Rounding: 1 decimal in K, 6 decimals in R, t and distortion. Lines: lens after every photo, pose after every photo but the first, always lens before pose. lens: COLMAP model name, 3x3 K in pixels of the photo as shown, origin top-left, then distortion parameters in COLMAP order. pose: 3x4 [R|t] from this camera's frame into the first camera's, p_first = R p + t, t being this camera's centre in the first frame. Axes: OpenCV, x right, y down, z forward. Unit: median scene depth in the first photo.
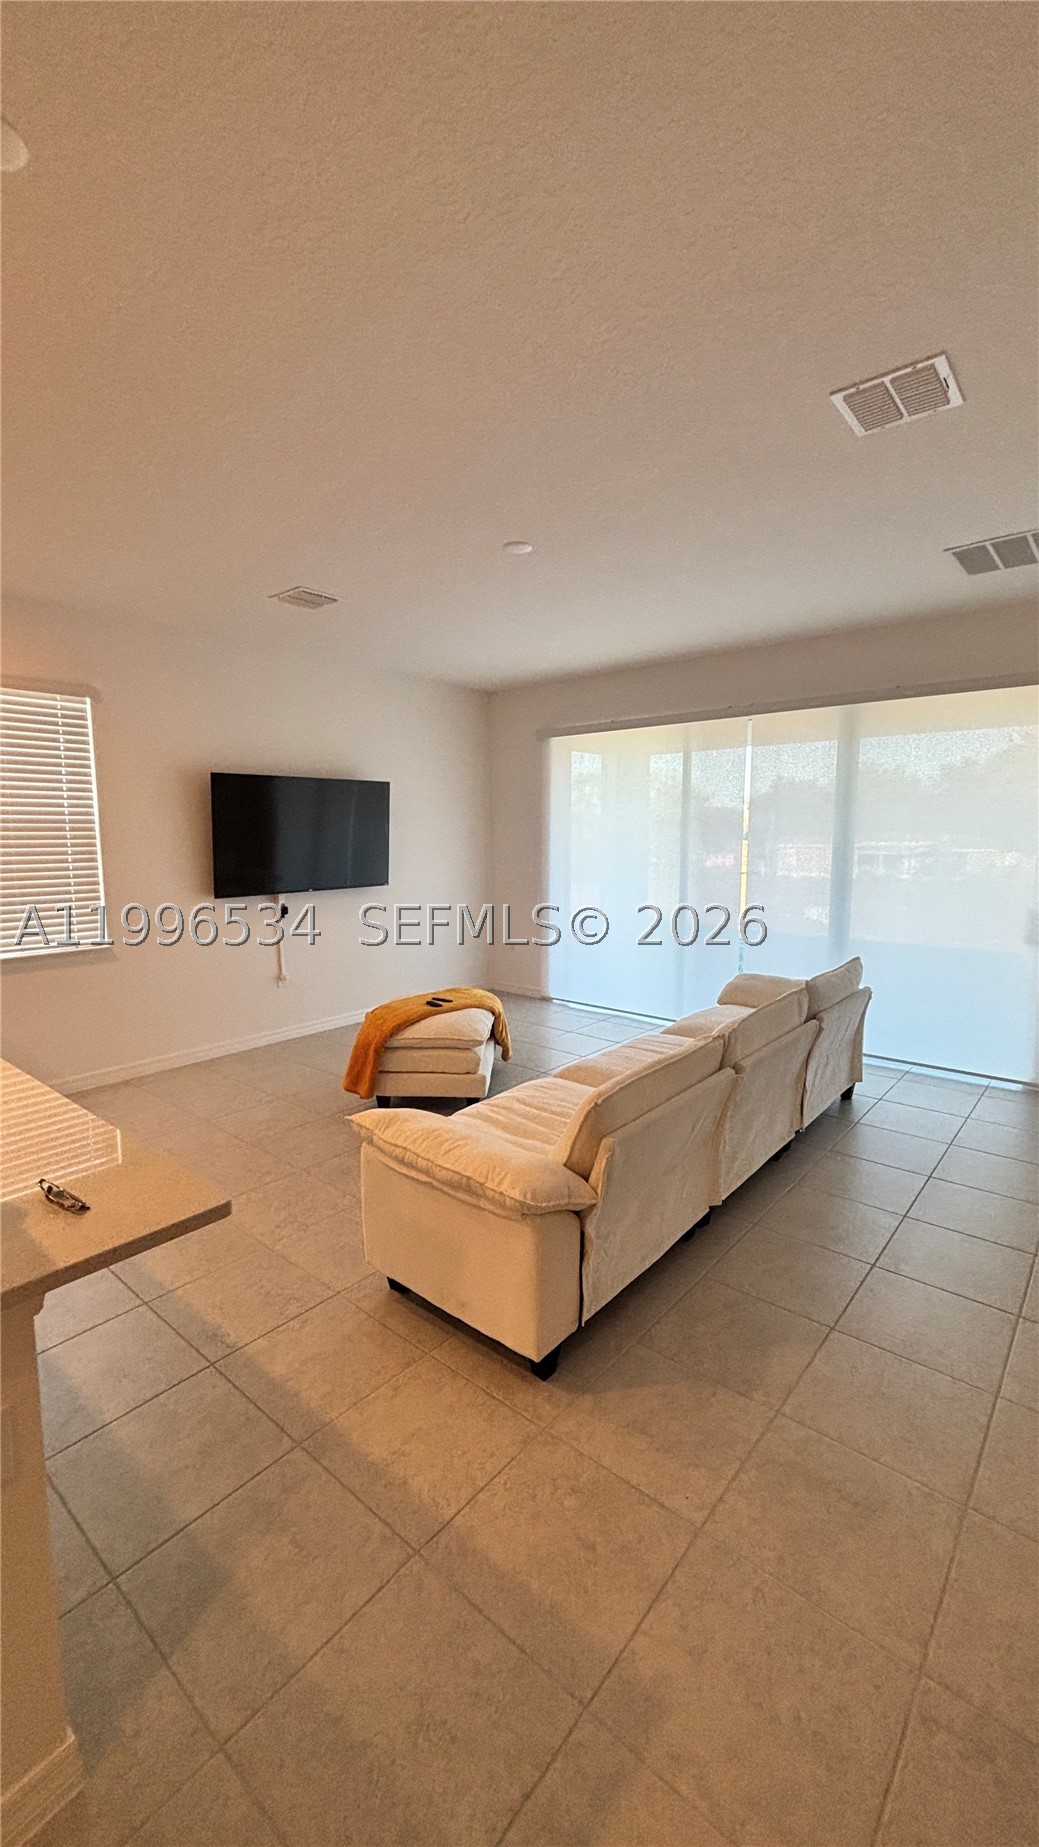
lens RADIAL K [[743.1, 0, 528.0], [0, 743.1, 917.2], [0, 0, 1]] dist [0.001206, 0.000188]
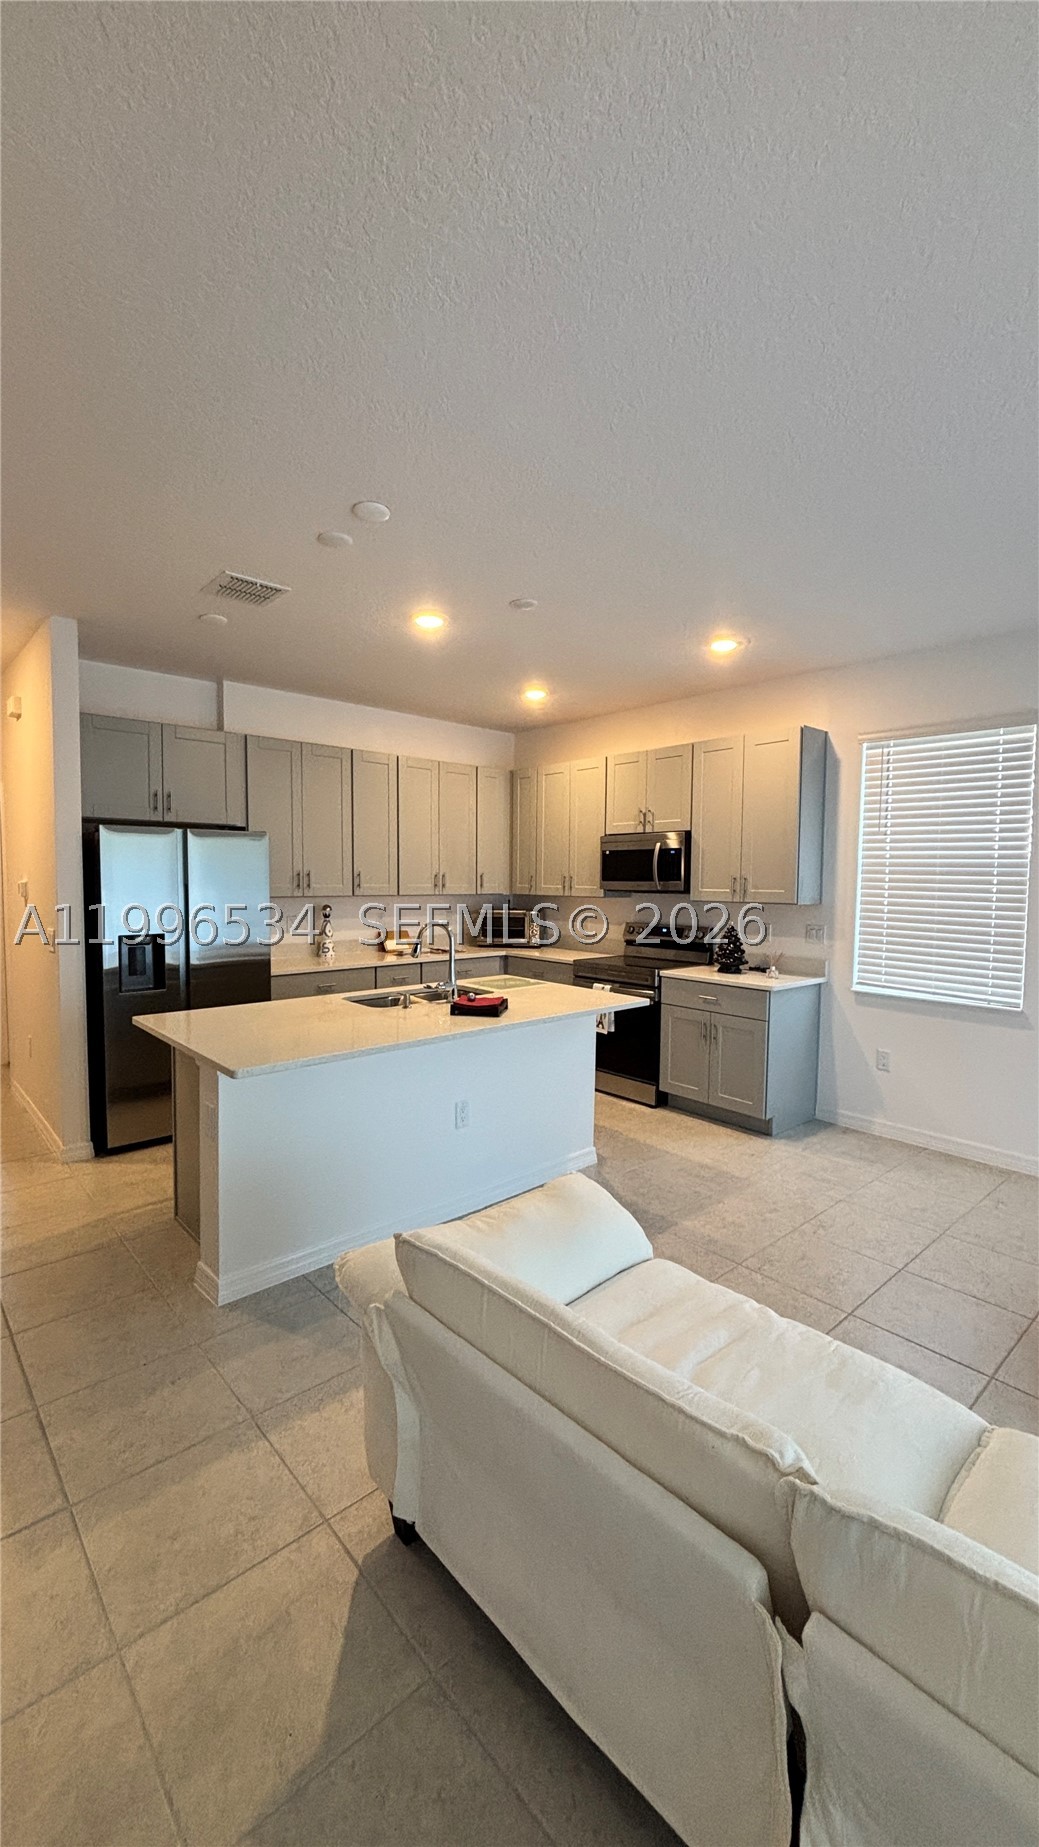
lens RADIAL K [[743.1, 0, 526.9], [0, 743.1, 927.2], [0, 0, 1]] dist [0.001206, 0.000188]
pose [[-0.132658, 0.070206, -0.988672, 0.817961], [-0.126381, 0.988148, 0.087126, -0.133388], [0.983072, 0.136507, -0.122213, 1.228006]]
